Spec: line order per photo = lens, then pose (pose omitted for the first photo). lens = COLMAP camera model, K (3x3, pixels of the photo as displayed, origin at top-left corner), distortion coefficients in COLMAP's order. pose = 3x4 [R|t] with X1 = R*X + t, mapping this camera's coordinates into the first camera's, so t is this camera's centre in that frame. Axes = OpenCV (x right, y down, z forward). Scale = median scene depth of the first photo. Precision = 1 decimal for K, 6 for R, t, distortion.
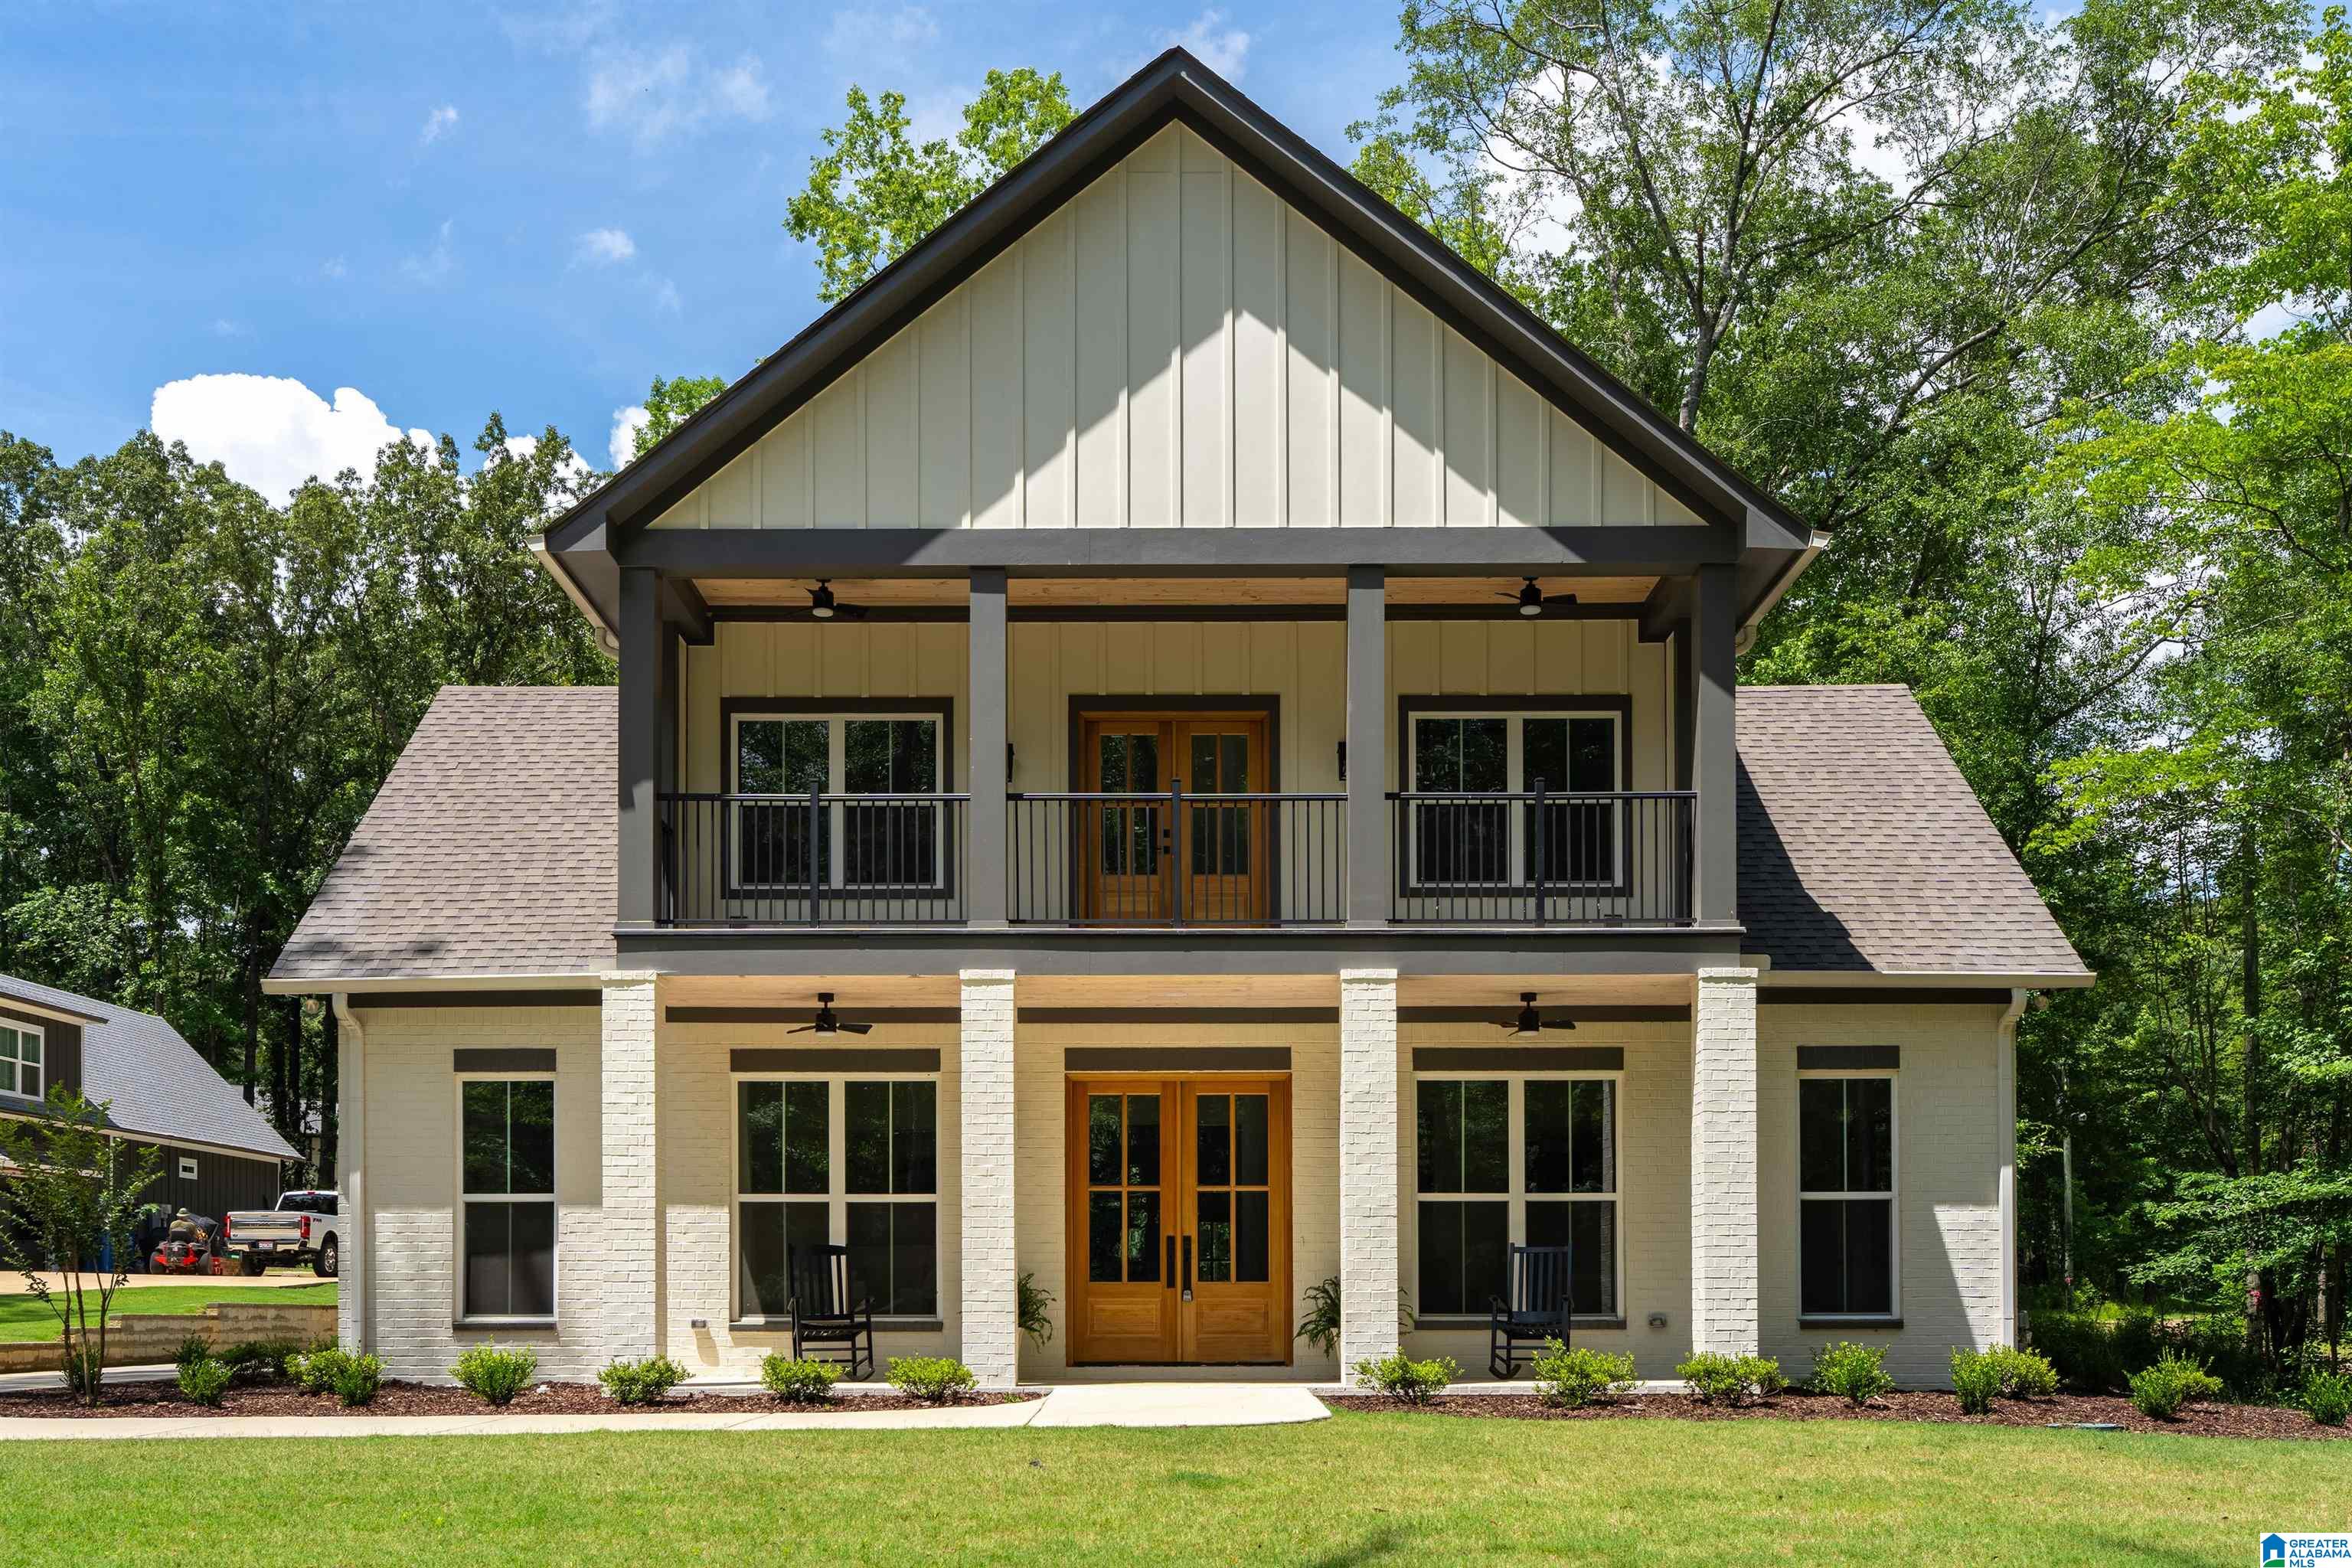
lens RADIAL K [[2064.8, 0, 1179.3], [0, 2064.8, 994.3], [0, 0, 1]] dist [-0.012095, -0.004596]
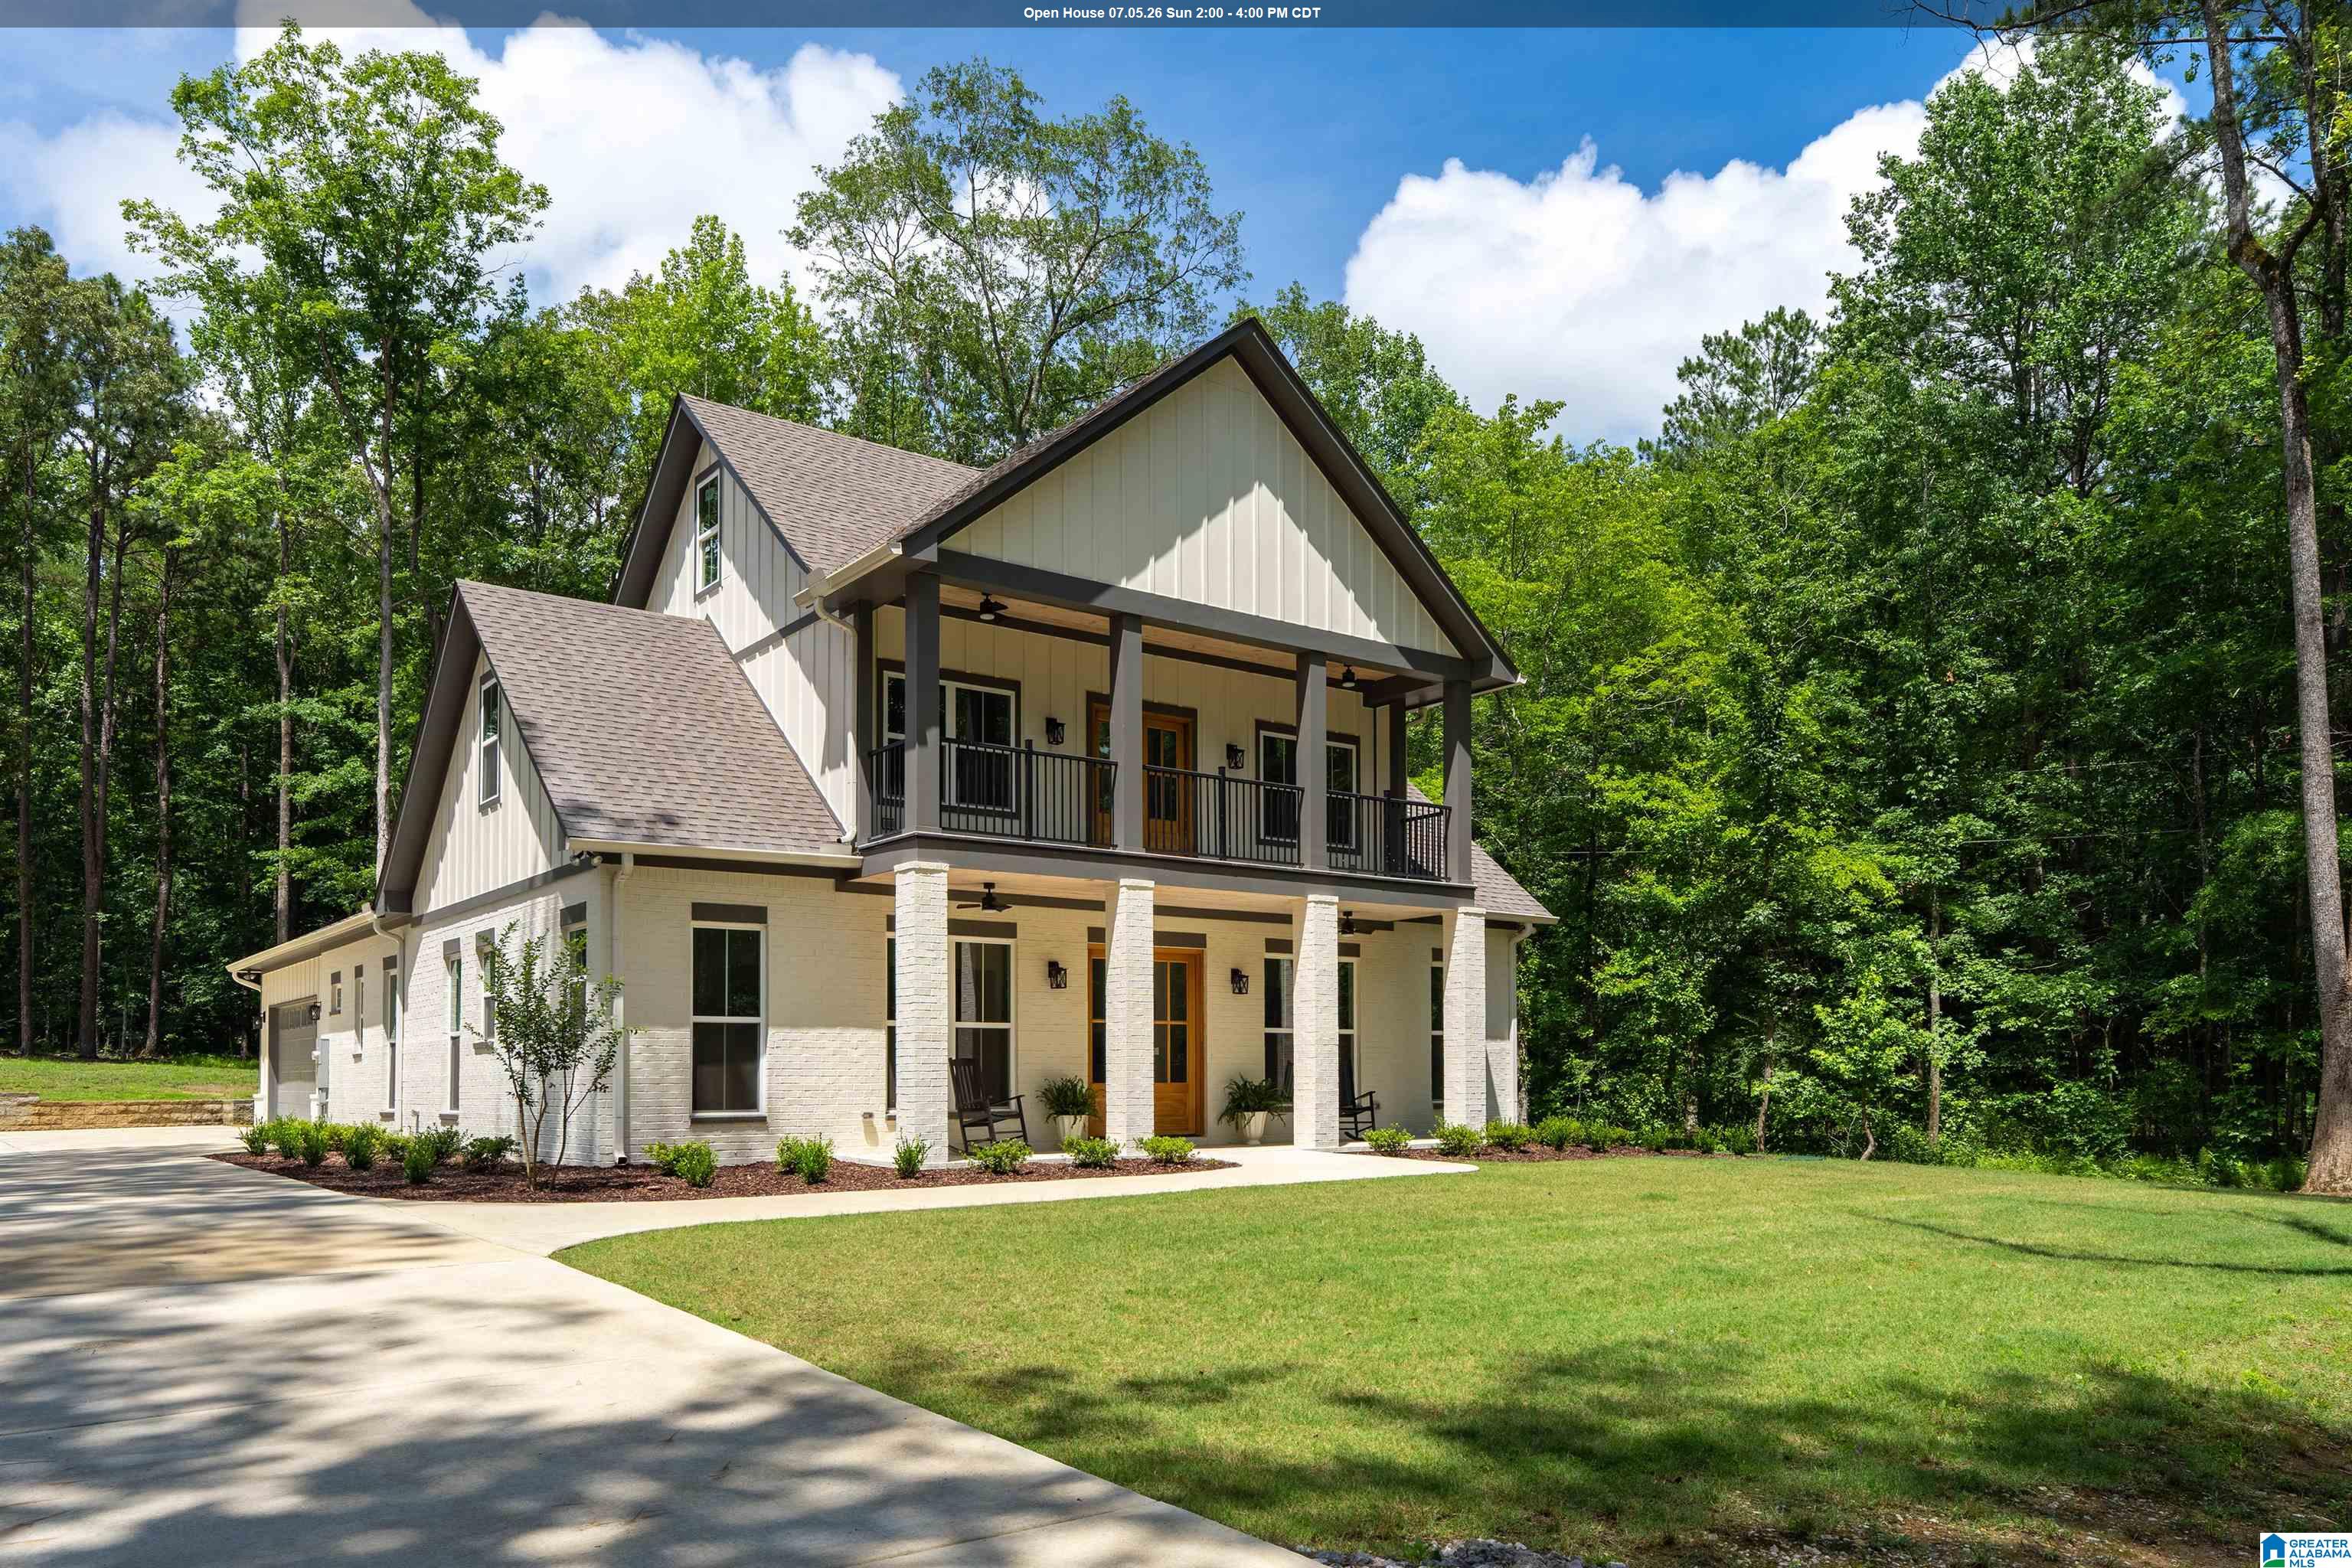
lens RADIAL K [[1642.9, 0, 1176.0], [0, 1642.9, 784.0], [0, 0, 1]] dist [0.003135, 0.000860]
pose [[0.800090, 0.105240, 0.590576, -0.734560], [-0.078901, 0.994400, -0.070310, 0.001440], [-0.594668, 0.009657, 0.803913, -0.000730]]
